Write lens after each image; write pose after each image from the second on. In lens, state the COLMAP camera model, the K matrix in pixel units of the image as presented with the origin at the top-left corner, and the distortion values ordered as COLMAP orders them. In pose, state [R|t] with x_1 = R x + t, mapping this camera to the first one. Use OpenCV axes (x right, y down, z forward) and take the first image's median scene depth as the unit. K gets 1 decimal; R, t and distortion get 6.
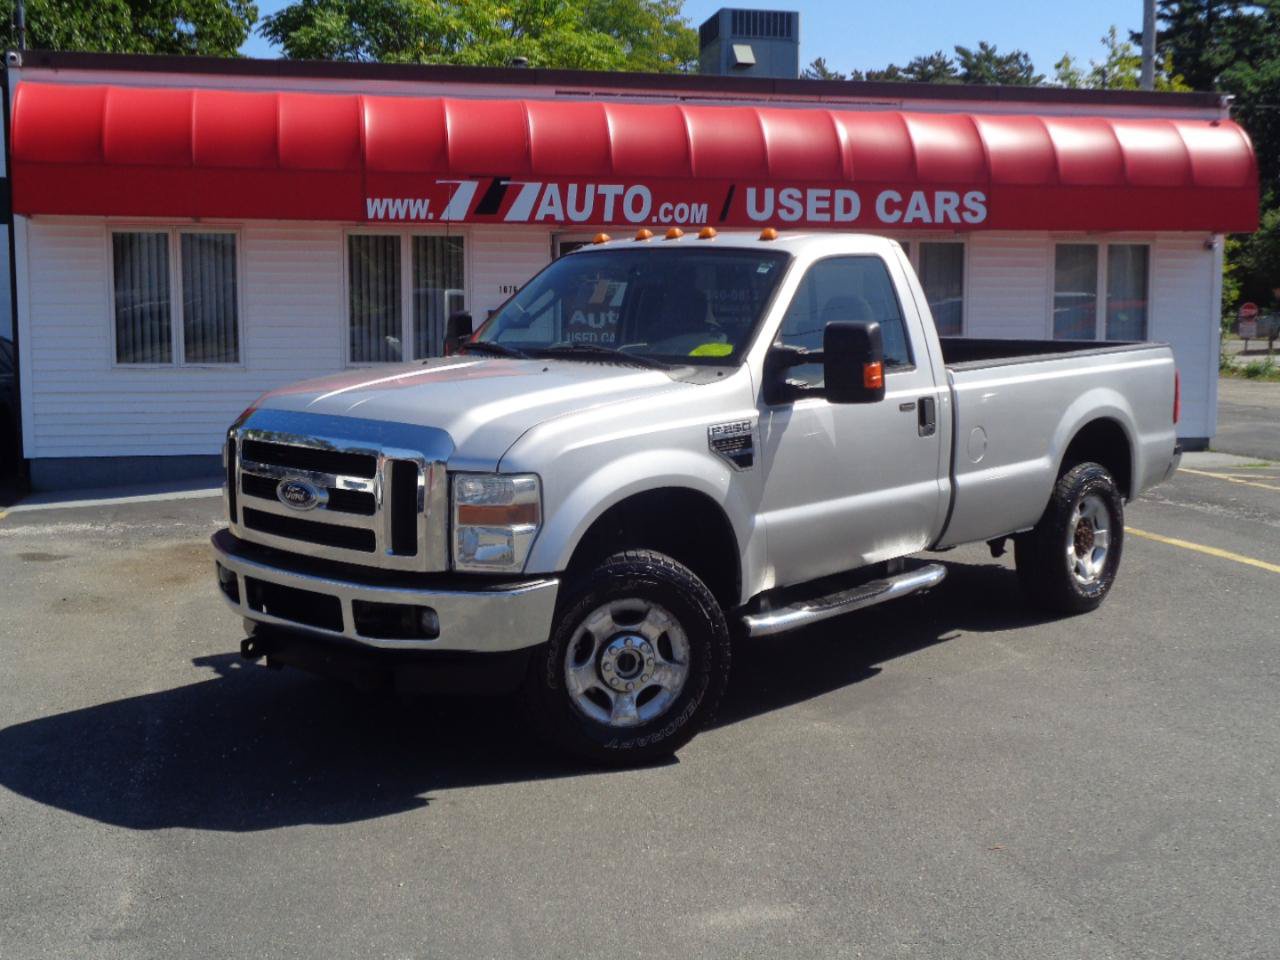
lens RADIAL K [[1509.5, 0, 641.5], [0, 1509.5, 479.8], [0, 0, 1]] dist [-0.007243, 0.002473]
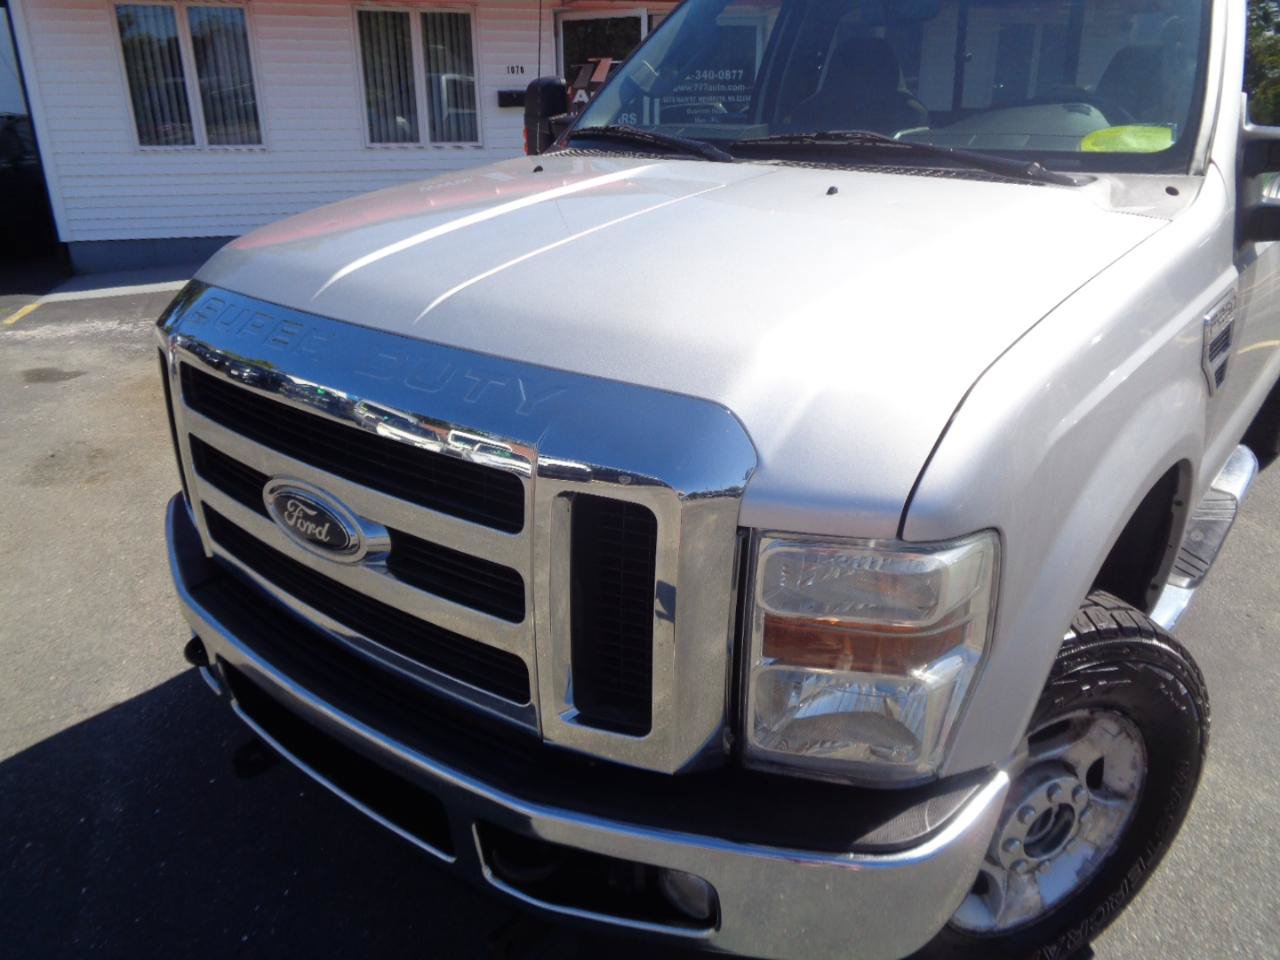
lens RADIAL K [[954.1, 0, 642.3], [0, 954.1, 471.0], [0, 0, 1]] dist [0.011985, -0.000034]
pose [[0.996896, -0.033882, 0.071069, -0.061173], [0.014356, 0.965758, 0.259046, -0.027721], [-0.077412, -0.257222, 0.963247, 0.291376]]
